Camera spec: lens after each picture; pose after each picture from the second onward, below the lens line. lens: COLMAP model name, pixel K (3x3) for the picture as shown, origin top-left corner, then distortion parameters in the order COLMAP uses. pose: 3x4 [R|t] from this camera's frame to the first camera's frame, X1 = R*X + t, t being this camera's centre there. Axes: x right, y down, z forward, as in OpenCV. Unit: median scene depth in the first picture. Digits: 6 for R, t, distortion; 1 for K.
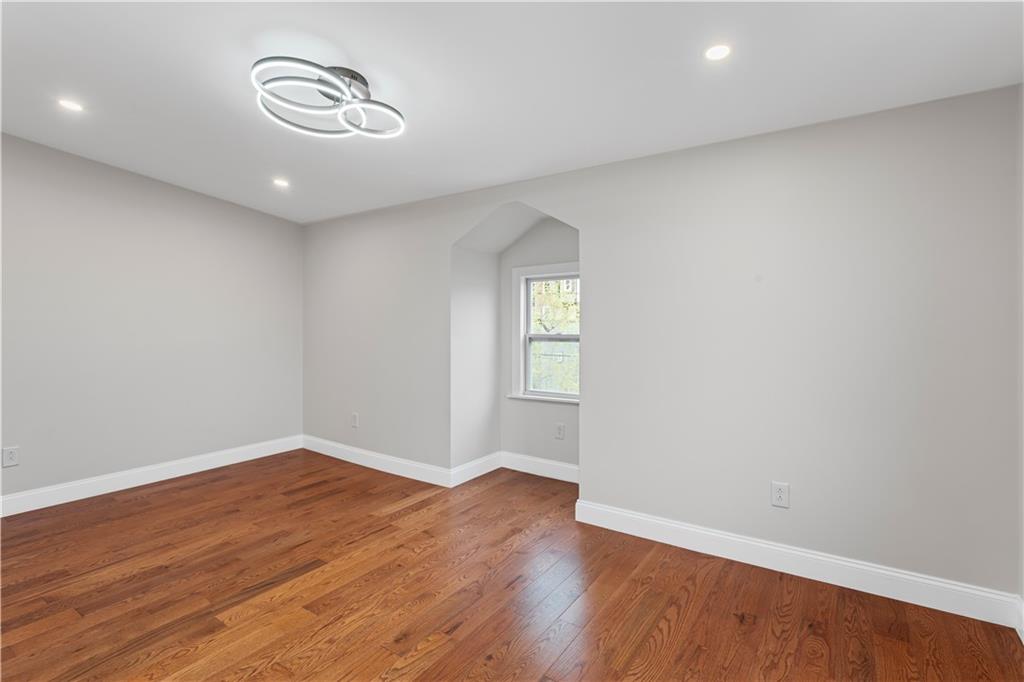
lens RADIAL K [[488.6, 0, 511.9], [0, 488.6, 337.4], [0, 0, 1]] dist [0.005529, 0.000385]
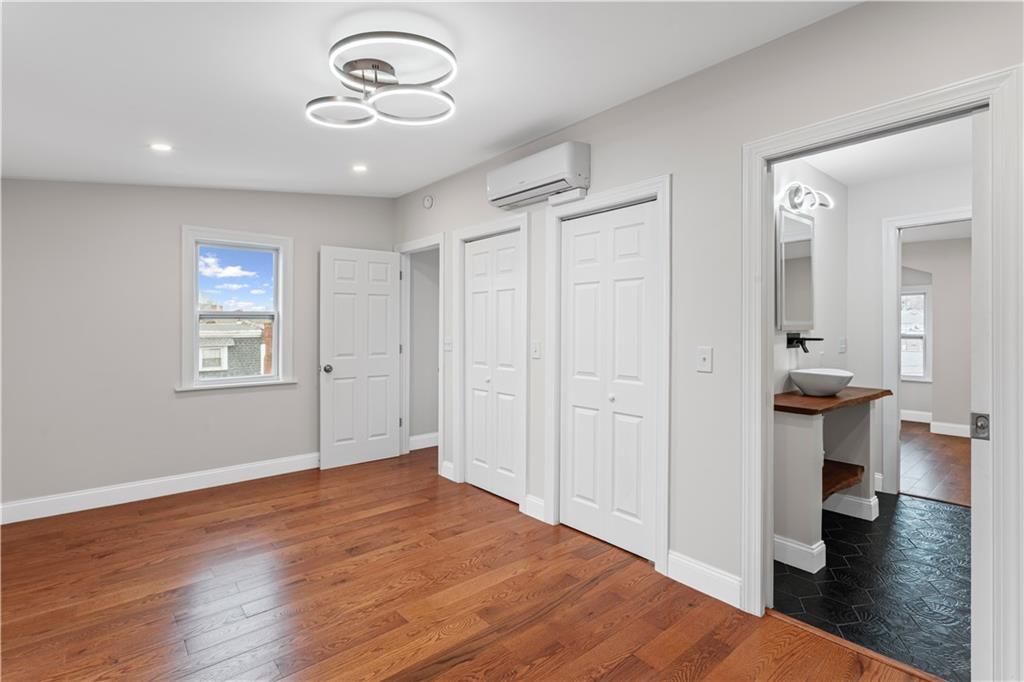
lens RADIAL K [[488.6, 0, 512.0], [0, 488.6, 334.6], [0, 0, 1]] dist [0.005529, 0.000385]
pose [[-0.966285, 0.001013, 0.257473, -0.913998], [0.009459, 0.999457, 0.031569, -0.048318], [-0.257301, 0.032940, -0.965770, 1.946665]]
